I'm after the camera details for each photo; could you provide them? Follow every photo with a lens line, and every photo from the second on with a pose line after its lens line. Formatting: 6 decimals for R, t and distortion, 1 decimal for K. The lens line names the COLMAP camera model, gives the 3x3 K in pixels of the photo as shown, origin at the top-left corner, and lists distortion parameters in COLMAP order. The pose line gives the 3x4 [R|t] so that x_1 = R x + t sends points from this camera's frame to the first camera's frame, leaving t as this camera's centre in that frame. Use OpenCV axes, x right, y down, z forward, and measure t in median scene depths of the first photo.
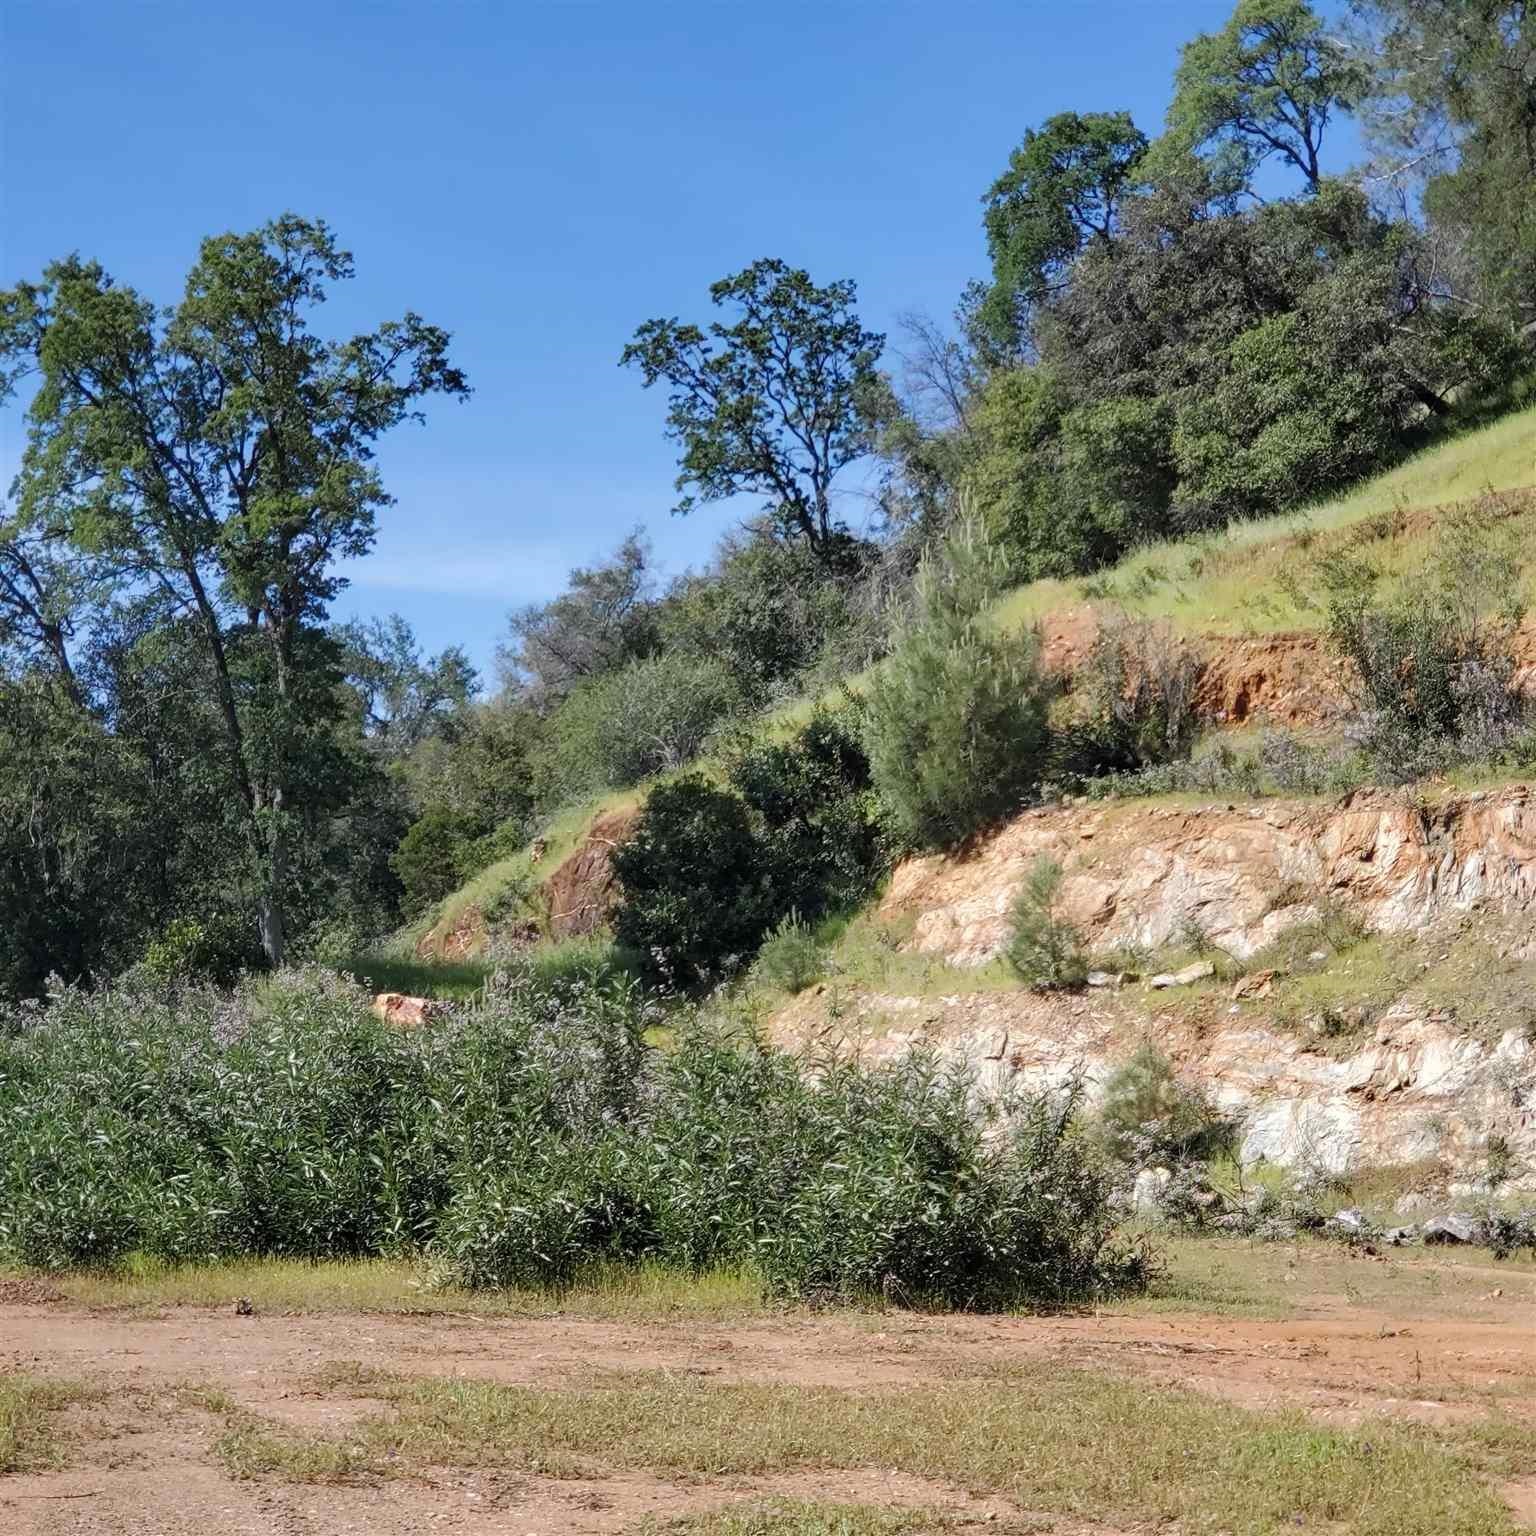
lens RADIAL K [[3099.2, 0, 766.5], [0, 3099.2, 674.7], [0, 0, 1]] dist [0.204036, -0.368905]
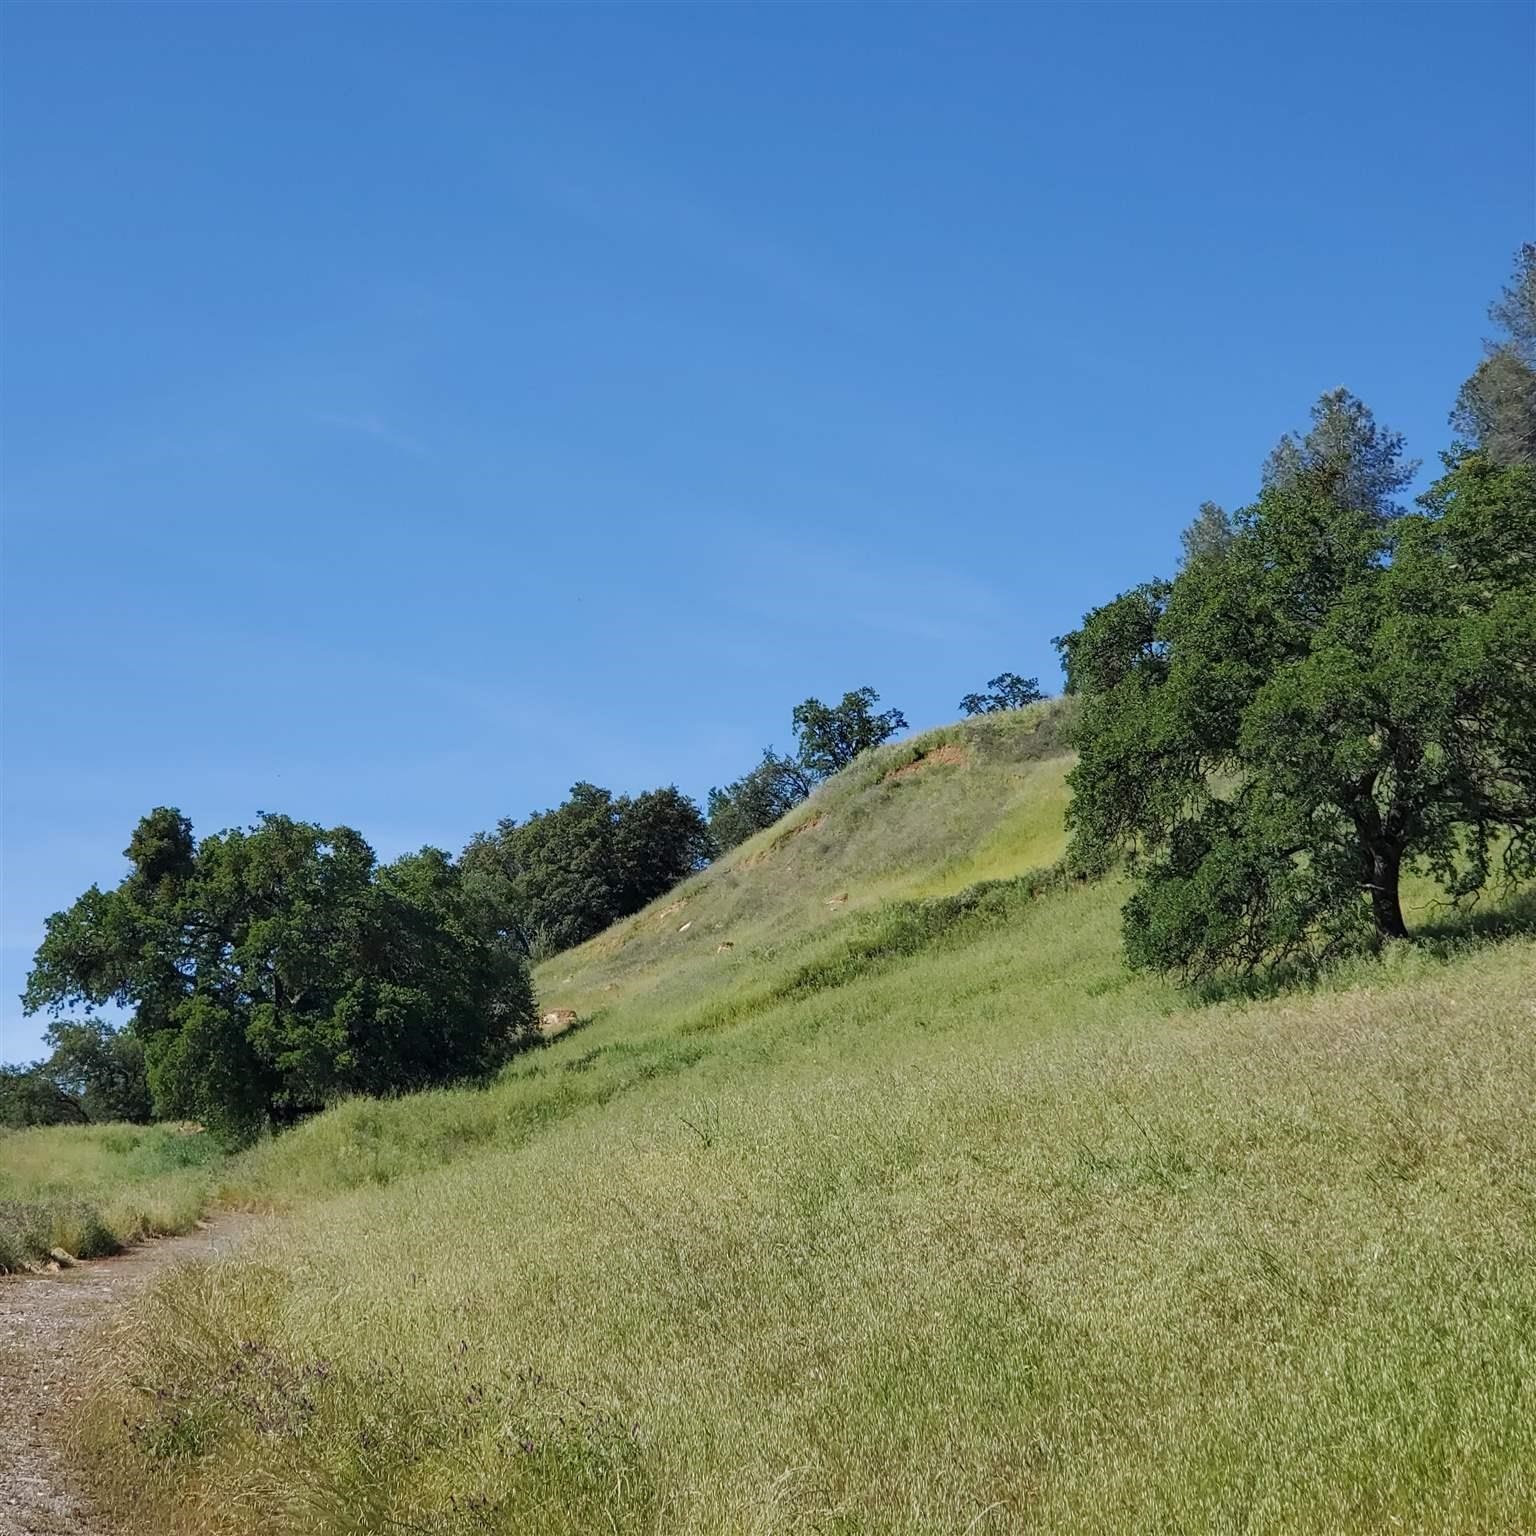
lens RADIAL K [[3099.2, 0, 766.5], [0, 3099.2, 674.7], [0, 0, 1]] dist [0.204036, -0.368905]
pose [[0.989344, -0.038033, -0.140538, 0.289853], [0.025595, 0.995678, -0.089277, 0.195686], [0.143326, 0.084729, 0.986042, -2.998802]]
